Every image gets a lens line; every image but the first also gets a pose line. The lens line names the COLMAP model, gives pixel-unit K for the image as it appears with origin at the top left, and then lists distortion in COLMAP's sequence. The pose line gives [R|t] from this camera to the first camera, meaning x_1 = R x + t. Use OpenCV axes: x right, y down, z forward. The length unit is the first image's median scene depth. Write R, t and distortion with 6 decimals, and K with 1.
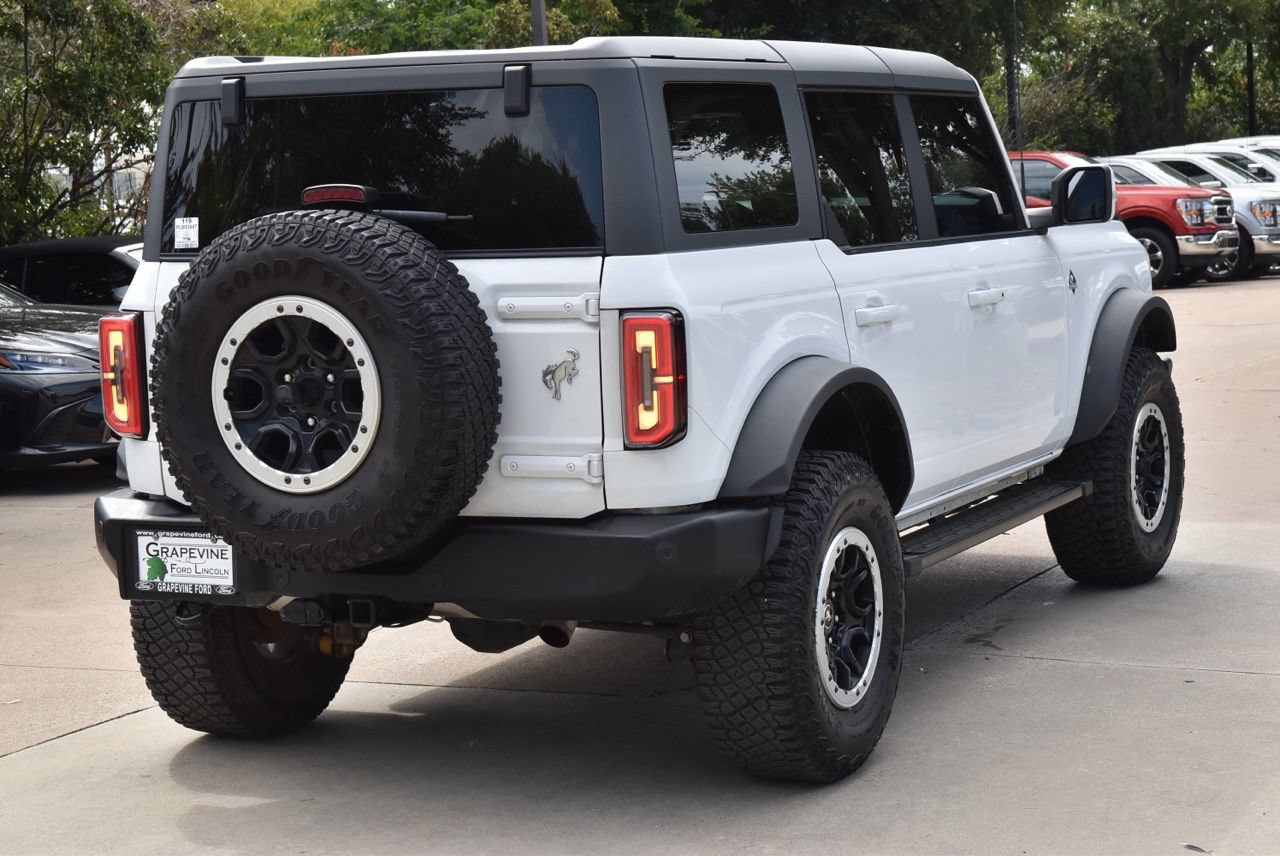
lens RADIAL K [[2458.4, 0, 646.2], [0, 2458.4, 424.8], [0, 0, 1]] dist [0.239729, 0.000000]
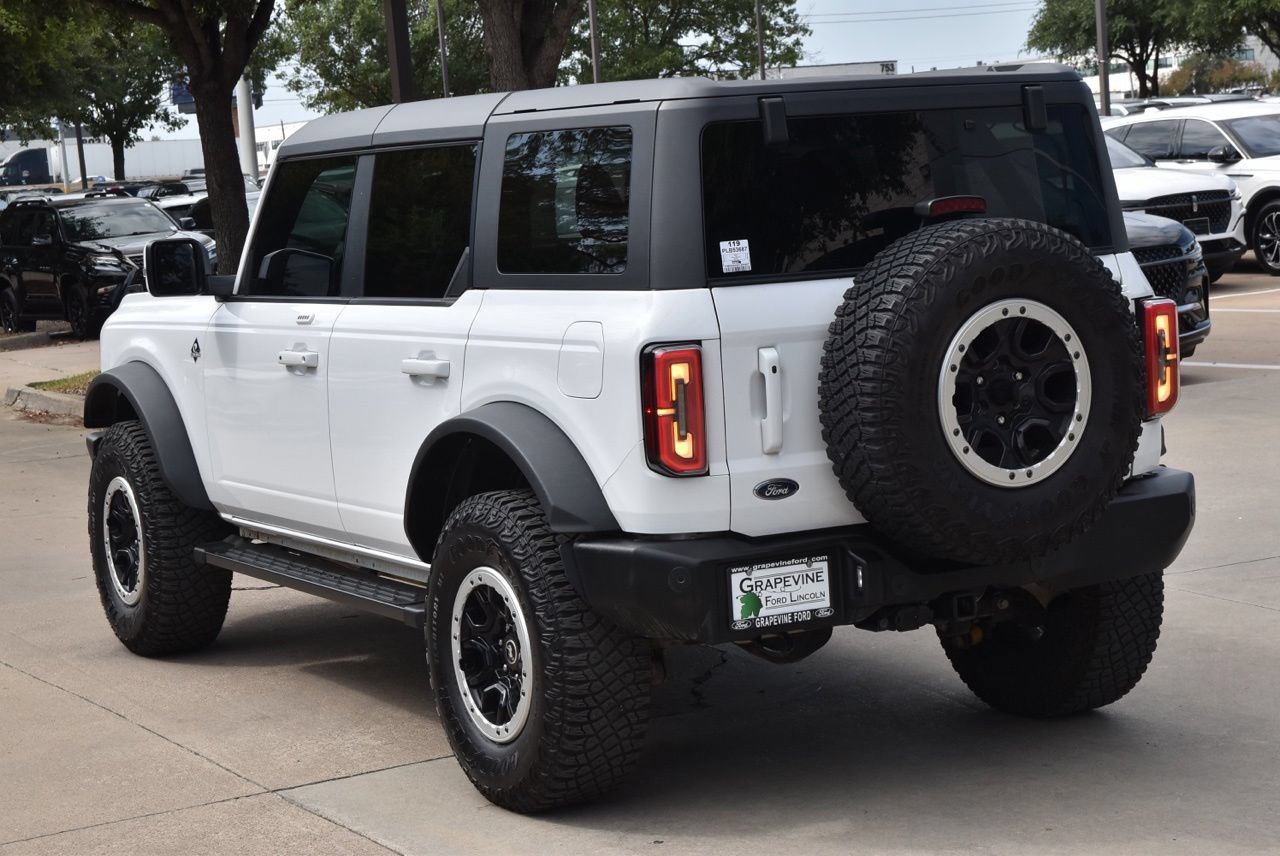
lens RADIAL K [[2458.4, 0, 641.4], [0, 2458.4, 436.6], [0, 0, 1]] dist [0.239729, 0.000000]
pose [[0.574777, -0.082458, 0.814145, -1.047613], [0.118696, 0.992789, 0.016754, -0.029114], [-0.809656, 0.087006, 0.580420, 0.503451]]
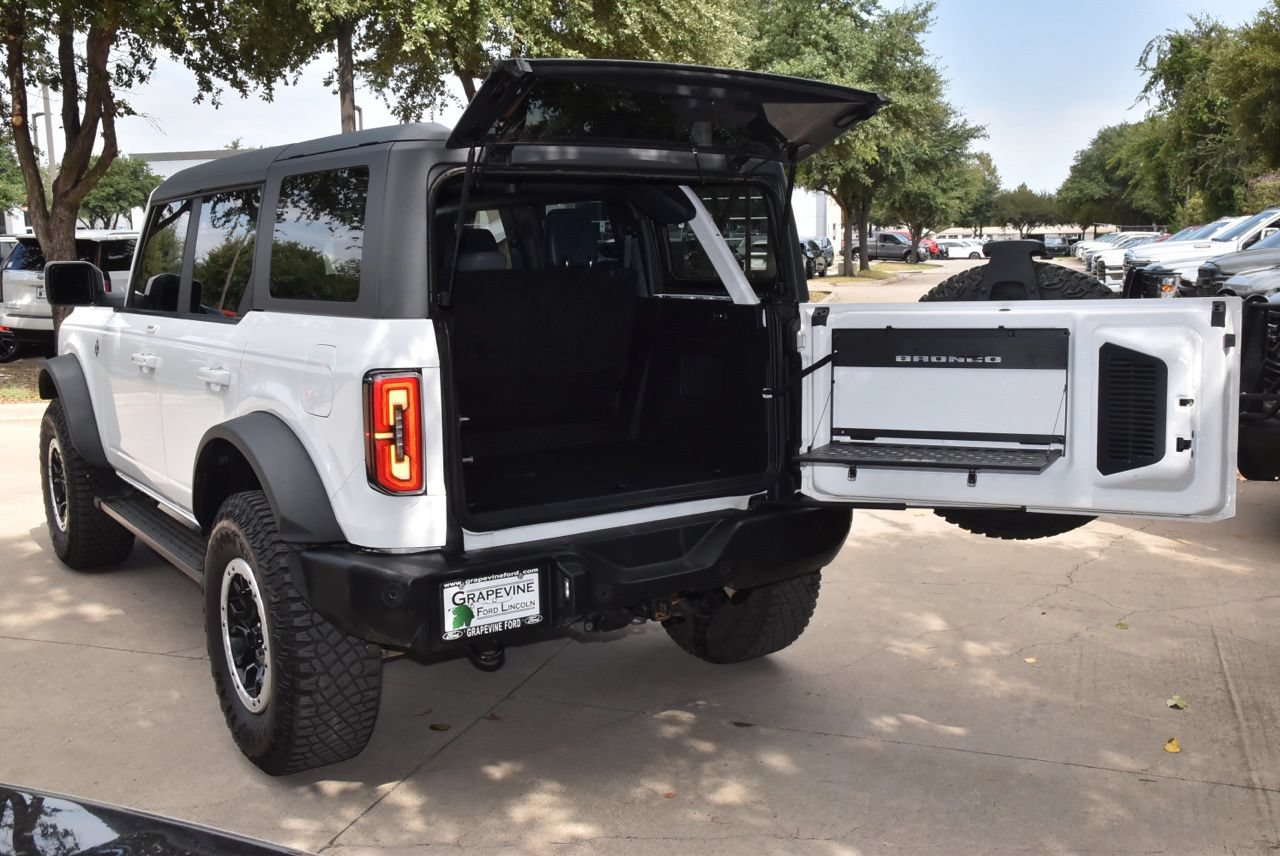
lens RADIAL K [[1216.9, 0, 645.3], [0, 1216.9, 426.9], [0, 0, 1]] dist [-0.024692, 0.000000]
pose [[0.497019, -0.092774, 0.862766, -0.620836], [0.083464, 0.994769, 0.058887, -0.045981], [-0.863717, 0.042742, 0.502162, 0.716854]]
